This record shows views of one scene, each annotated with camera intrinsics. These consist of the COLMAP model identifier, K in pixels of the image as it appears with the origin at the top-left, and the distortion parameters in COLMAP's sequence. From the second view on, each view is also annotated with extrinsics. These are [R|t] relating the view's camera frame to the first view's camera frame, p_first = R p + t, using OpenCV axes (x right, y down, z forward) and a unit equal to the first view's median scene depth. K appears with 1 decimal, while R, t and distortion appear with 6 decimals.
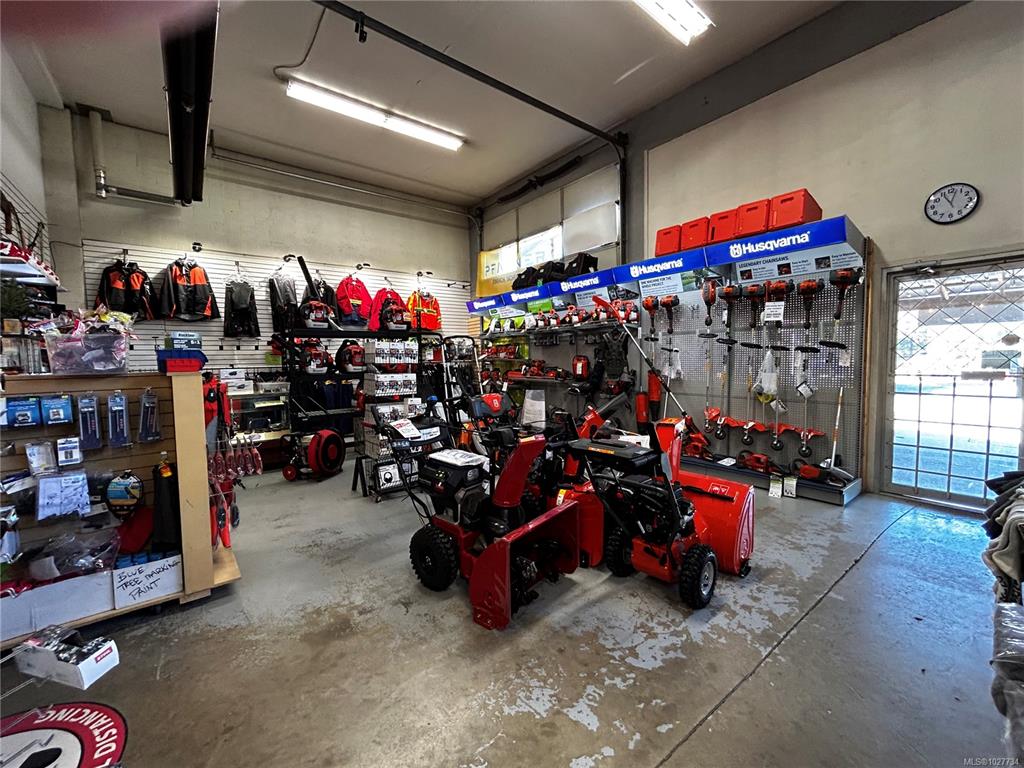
lens RADIAL K [[411.7, 0, 512.0], [0, 411.7, 384.0], [0, 0, 1]] dist [-0.001690, -0.000176]
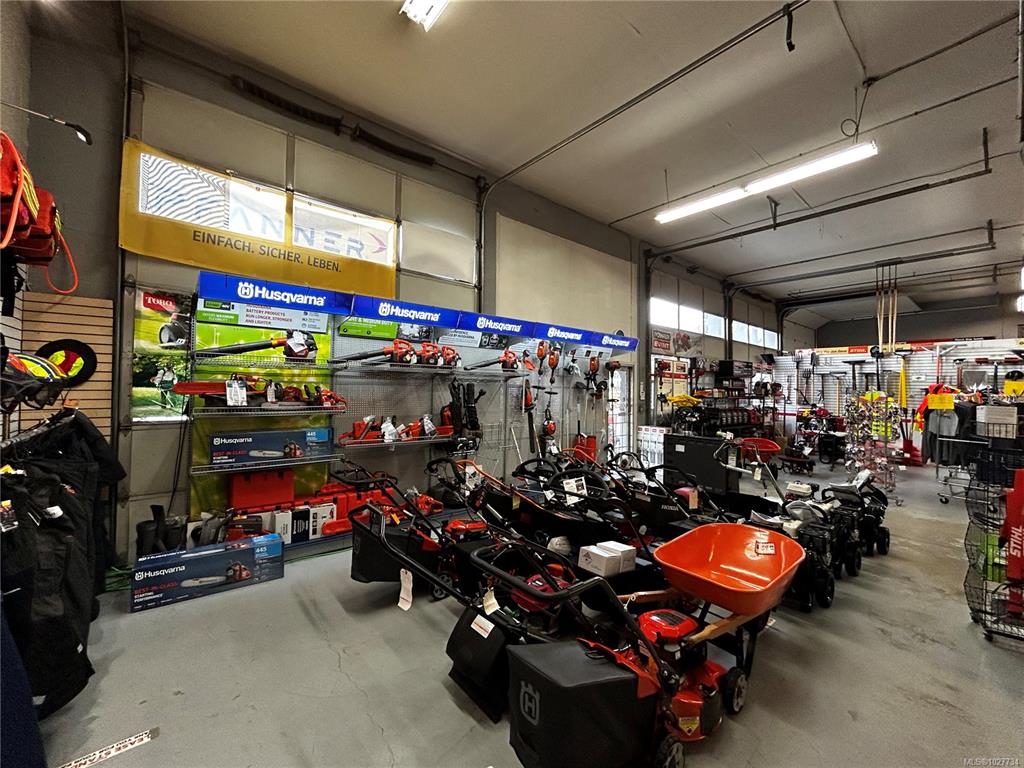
lens RADIAL K [[411.7, 0, 512.0], [0, 411.7, 384.0], [0, 0, 1]] dist [-0.001690, -0.000176]
pose [[-0.039398, 0.060423, 0.997395, -0.459168], [0.076176, 0.995447, -0.057296, -0.050024], [-0.996316, 0.073720, -0.043822, 0.696005]]
